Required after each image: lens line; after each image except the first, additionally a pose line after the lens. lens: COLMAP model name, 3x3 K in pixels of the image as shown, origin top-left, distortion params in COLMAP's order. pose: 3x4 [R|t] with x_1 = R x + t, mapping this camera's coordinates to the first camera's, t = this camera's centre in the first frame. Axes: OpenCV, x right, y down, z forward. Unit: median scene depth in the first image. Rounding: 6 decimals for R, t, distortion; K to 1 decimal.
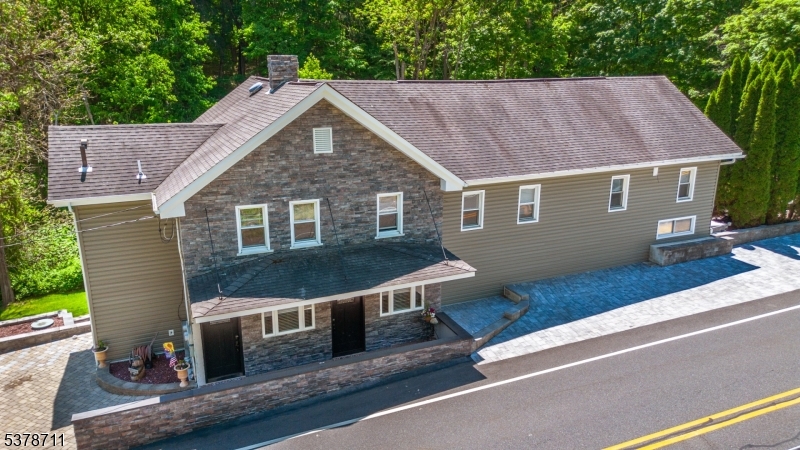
lens RADIAL K [[620.8, 0, 400.0], [0, 620.8, 225.0], [0, 0, 1]] dist [0.055038, -0.006017]
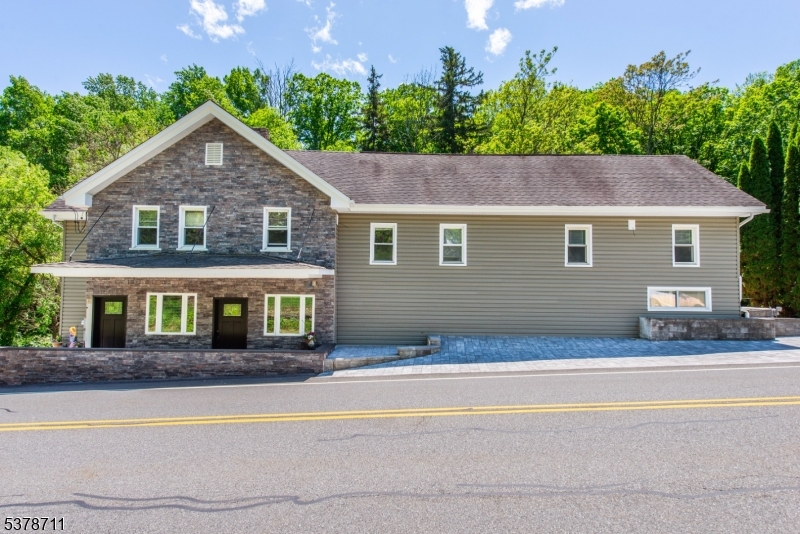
lens RADIAL K [[504.8, 0, 400.0], [0, 504.8, 267.0], [0, 0, 1]] dist [0.008237, 0.002433]
pose [[0.906001, -0.016507, -0.422953, 0.551362], [-0.121932, 0.946704, -0.298136, 0.282745], [0.405332, 0.321683, 0.855702, 0.409057]]
